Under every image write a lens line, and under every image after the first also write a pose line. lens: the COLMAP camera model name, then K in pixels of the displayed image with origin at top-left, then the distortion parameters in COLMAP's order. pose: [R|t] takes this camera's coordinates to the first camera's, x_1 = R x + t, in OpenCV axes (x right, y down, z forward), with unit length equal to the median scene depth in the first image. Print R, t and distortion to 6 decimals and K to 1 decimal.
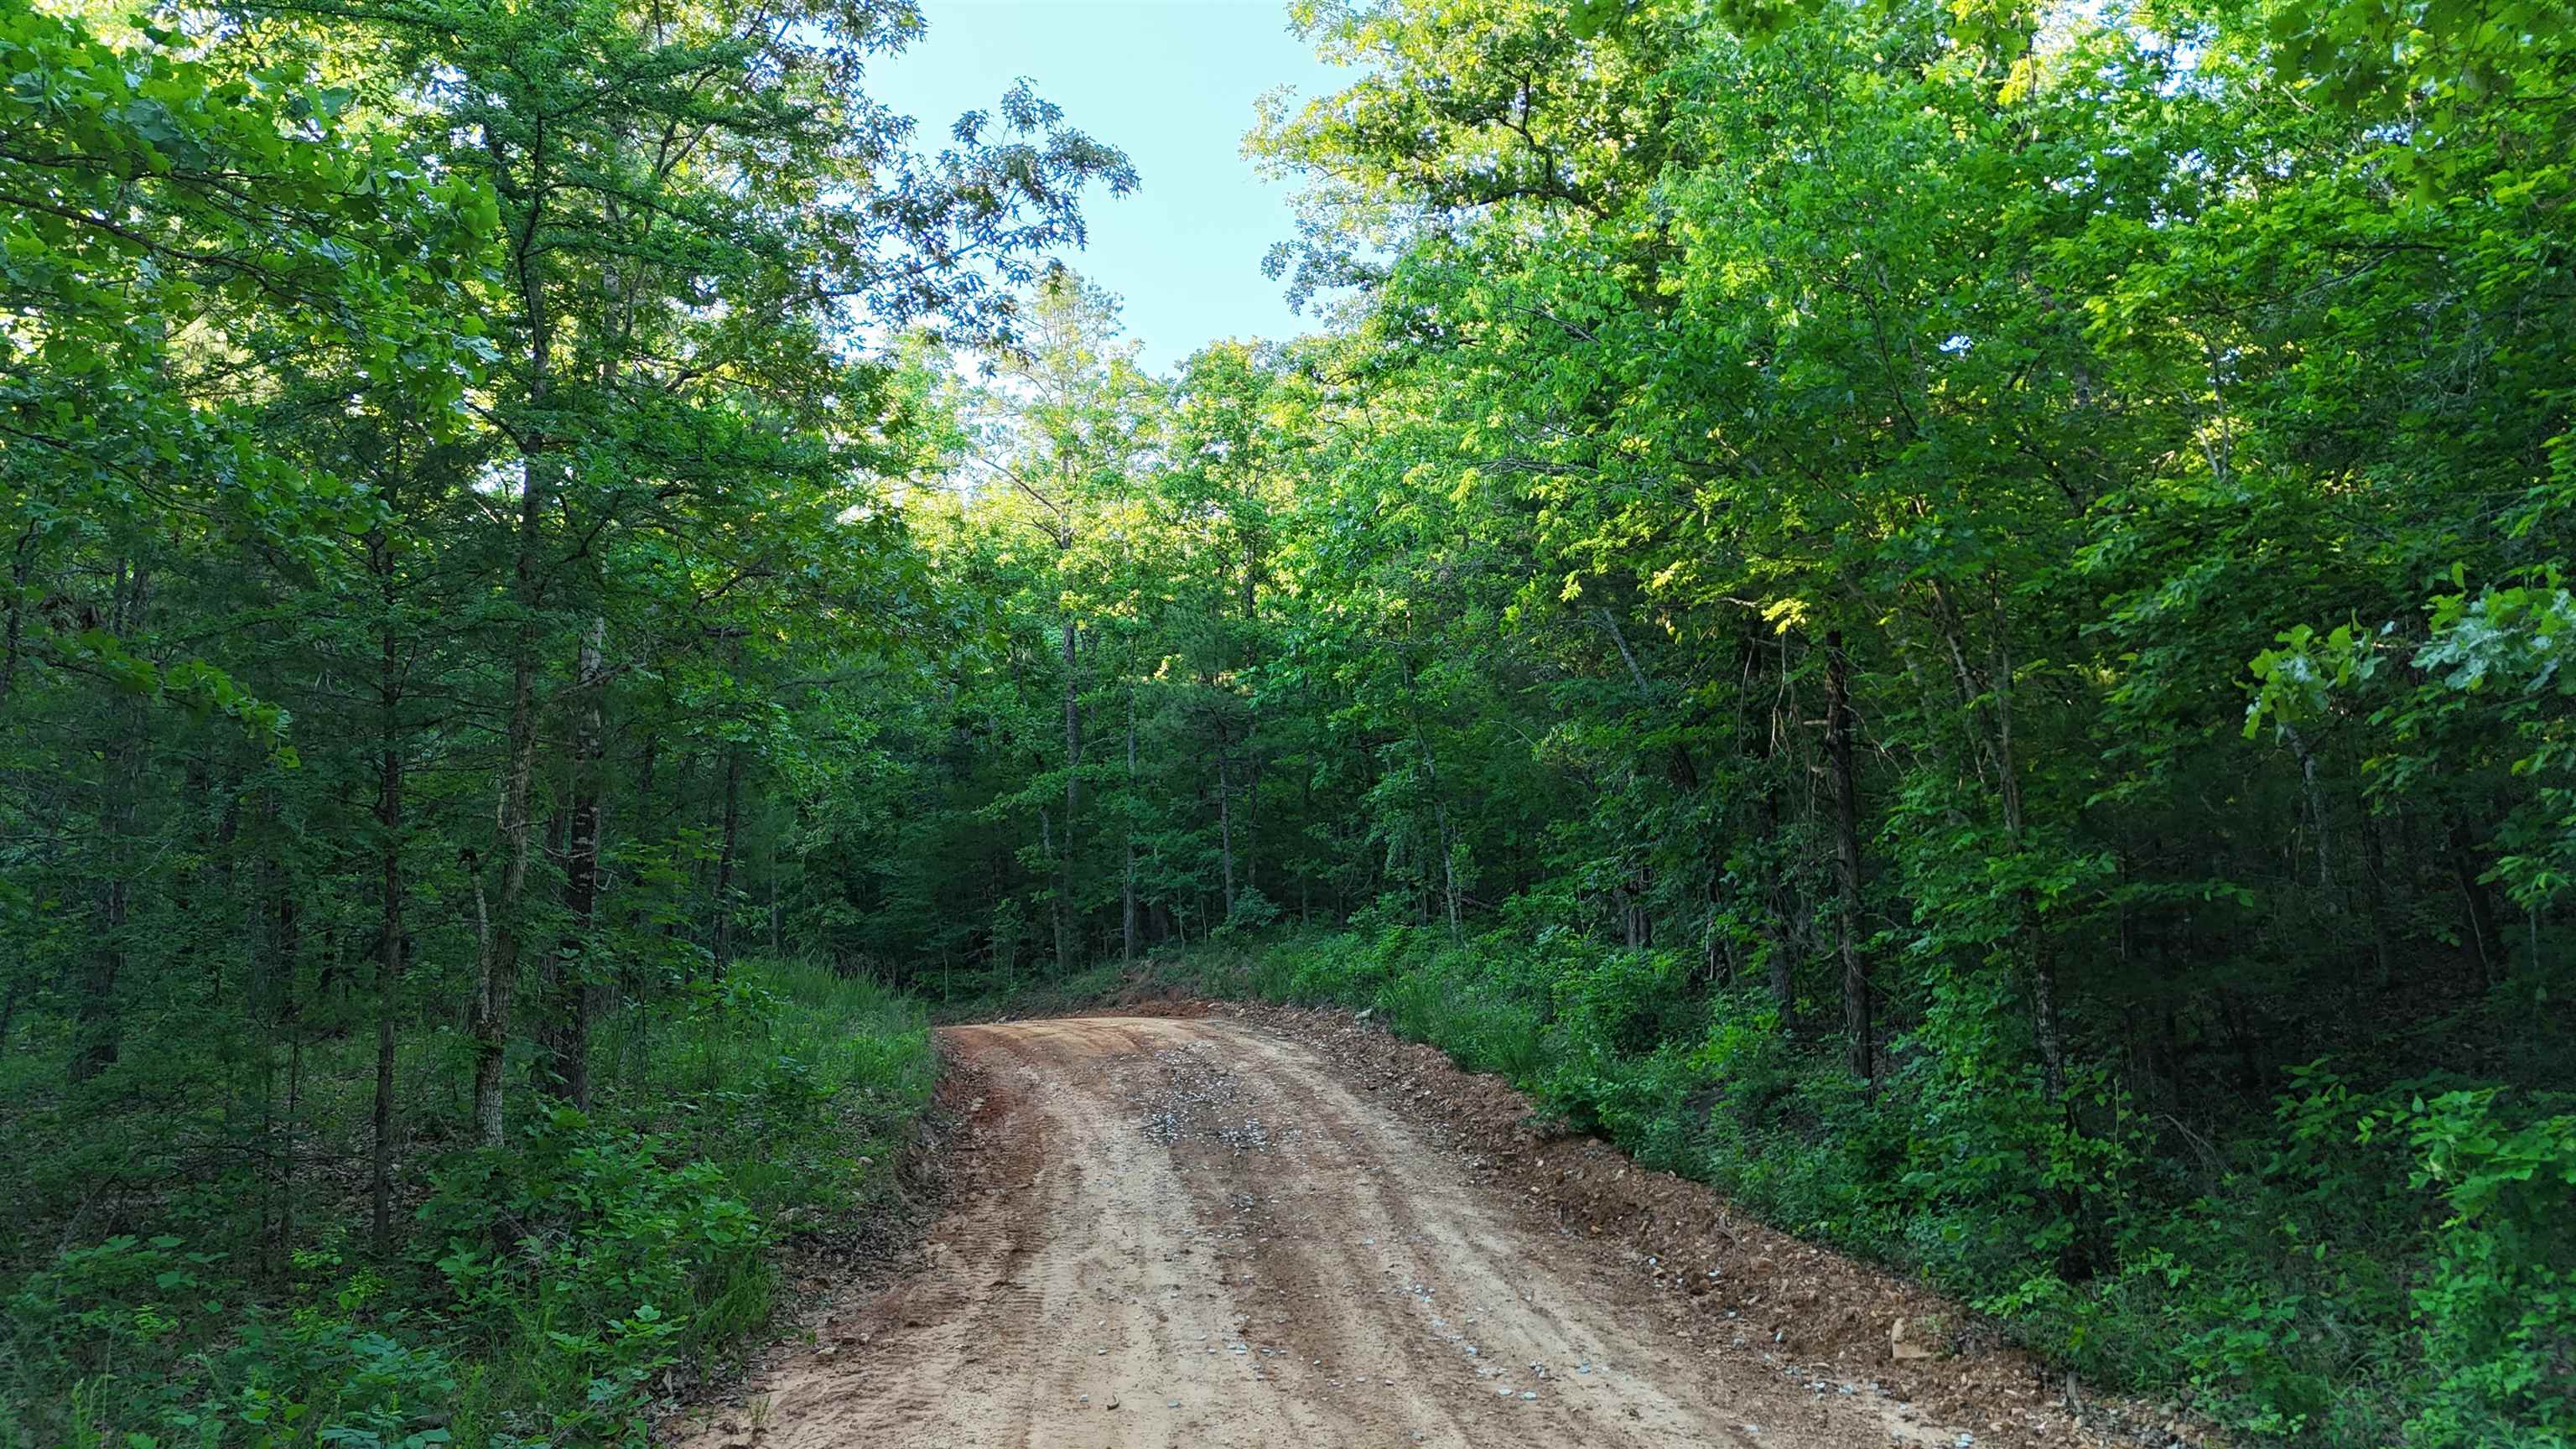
lens RADIAL K [[1889.5, 0, 1288.7], [0, 1889.5, 730.8], [0, 0, 1]] dist [0.082650, -0.074974]
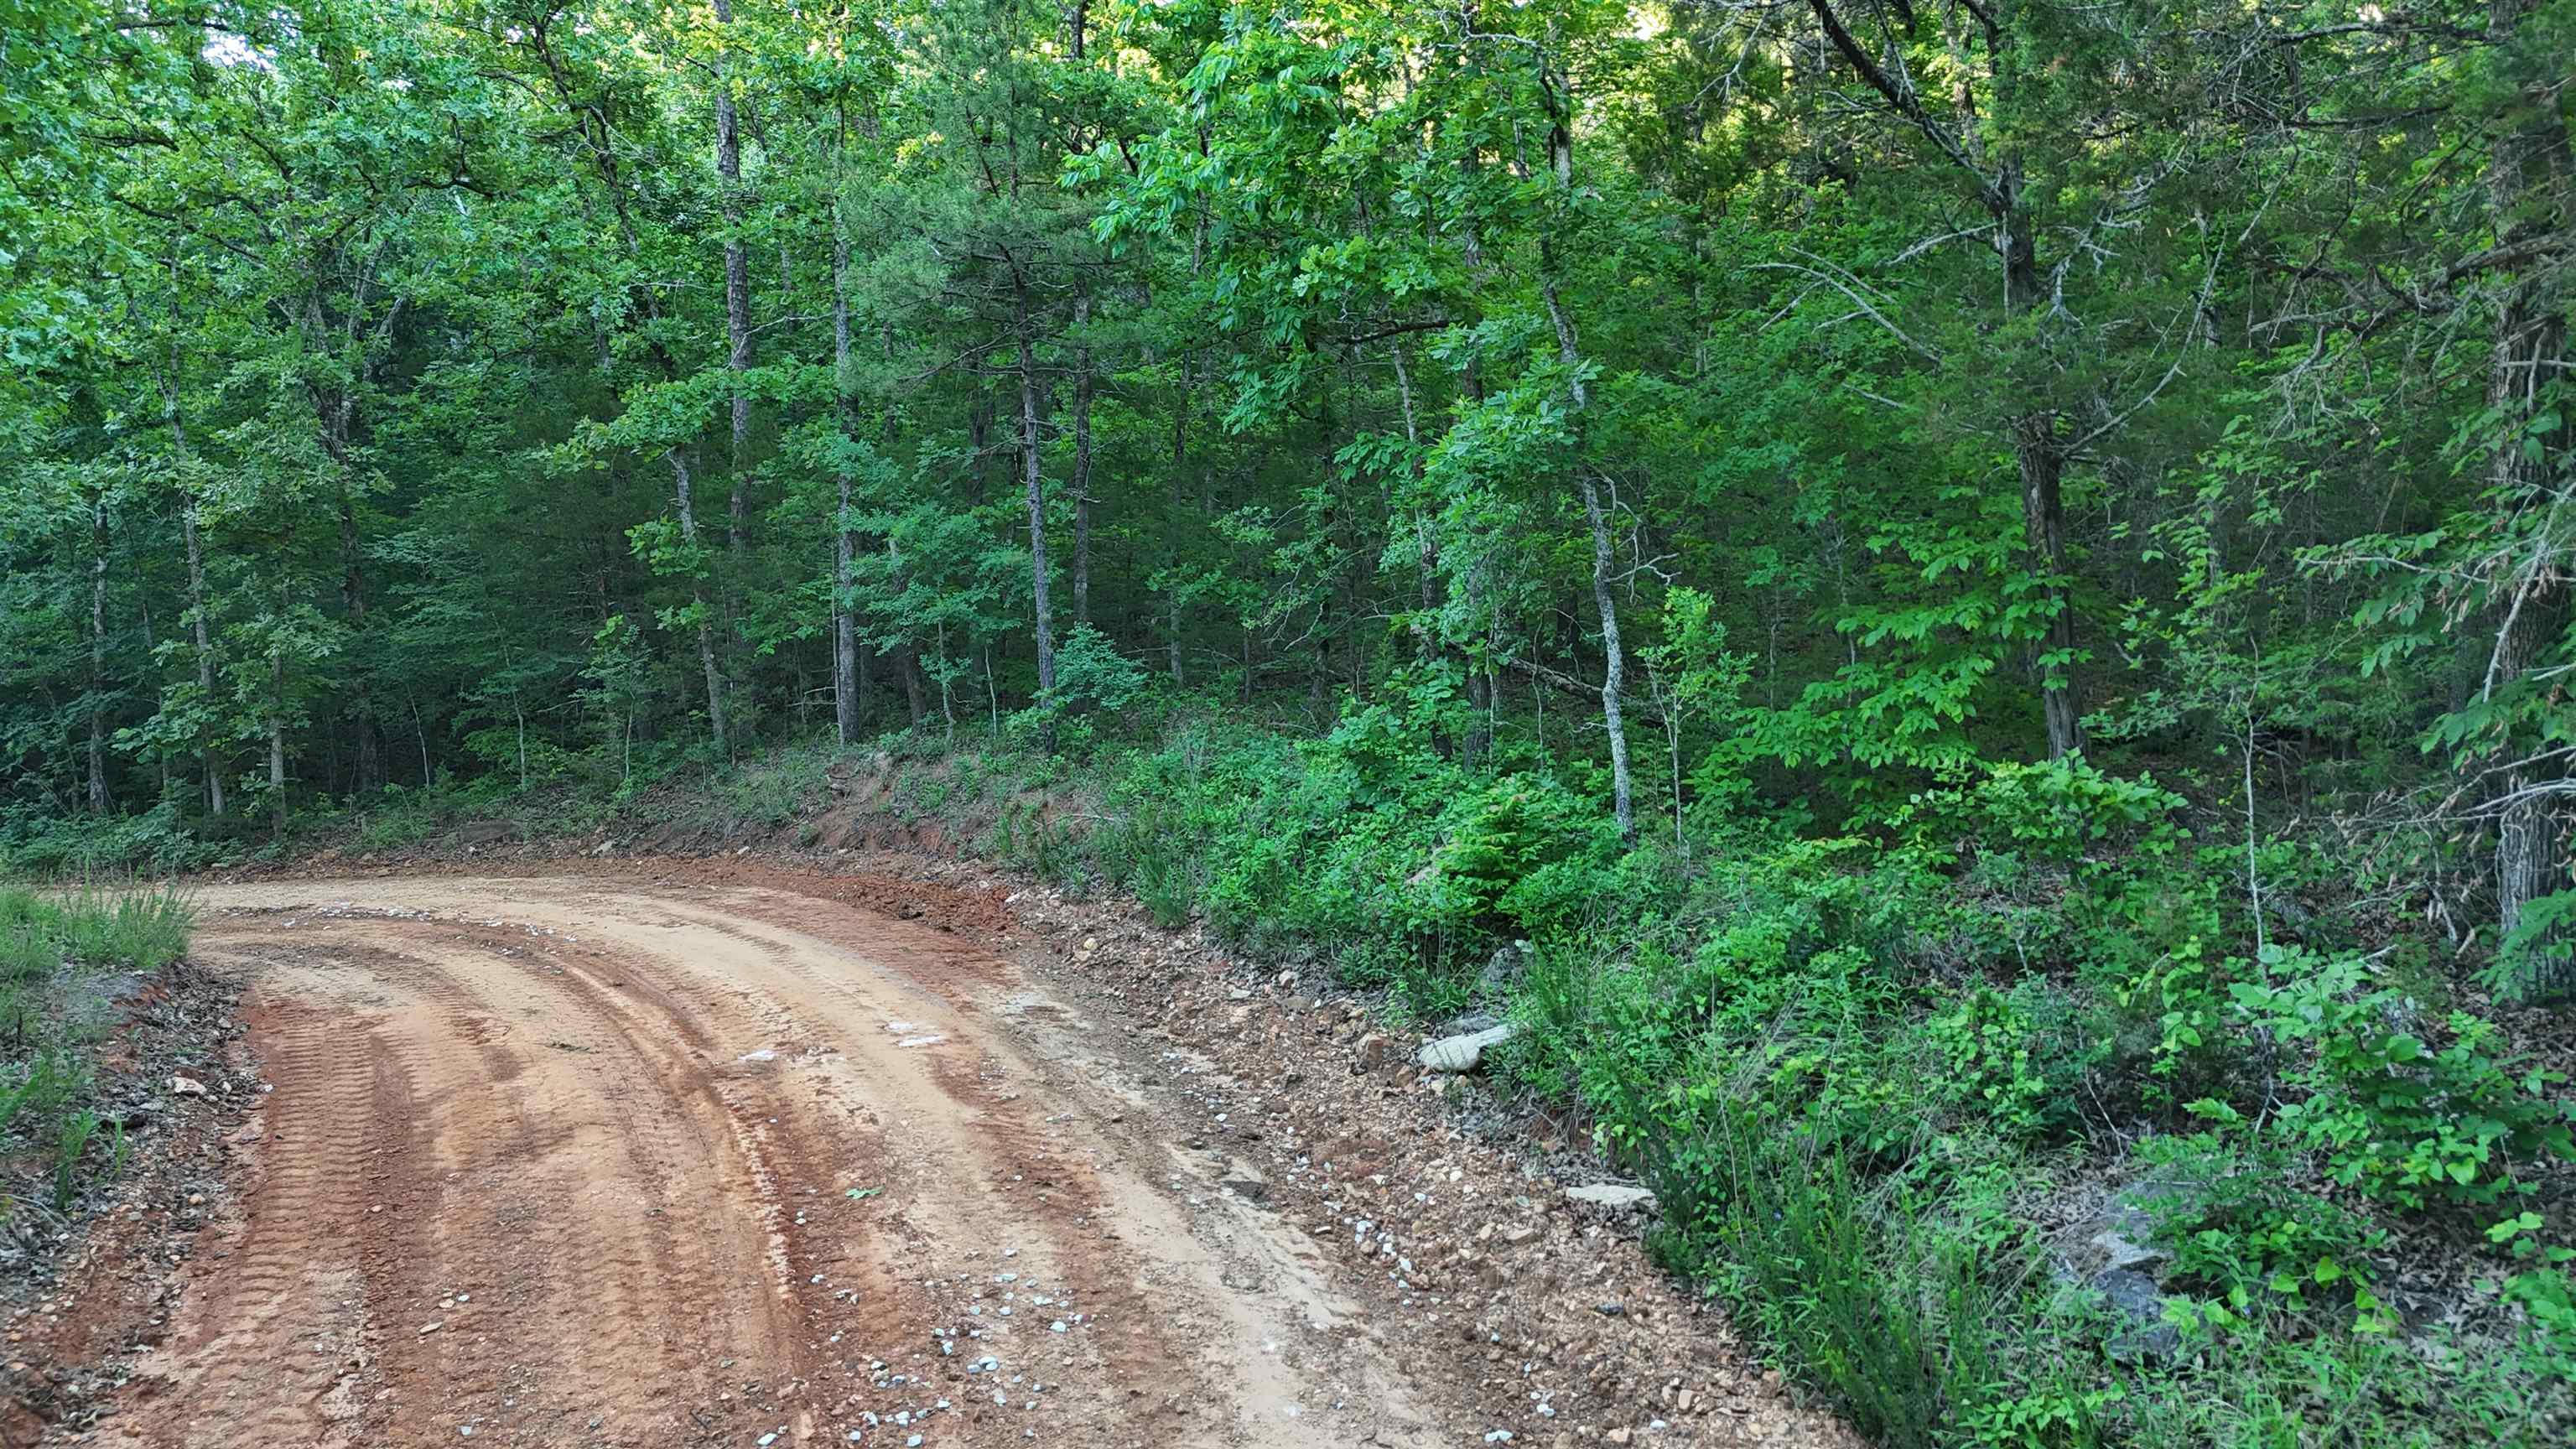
lens RADIAL K [[1889.5, 0, 1288.7], [0, 1889.5, 730.8], [0, 0, 1]] dist [0.082650, -0.074974]
pose [[0.992343, 0.001630, 0.123503, -0.028400], [-0.025591, 0.980928, 0.192680, 0.011981], [-0.120834, -0.194365, 0.973458, 0.496721]]
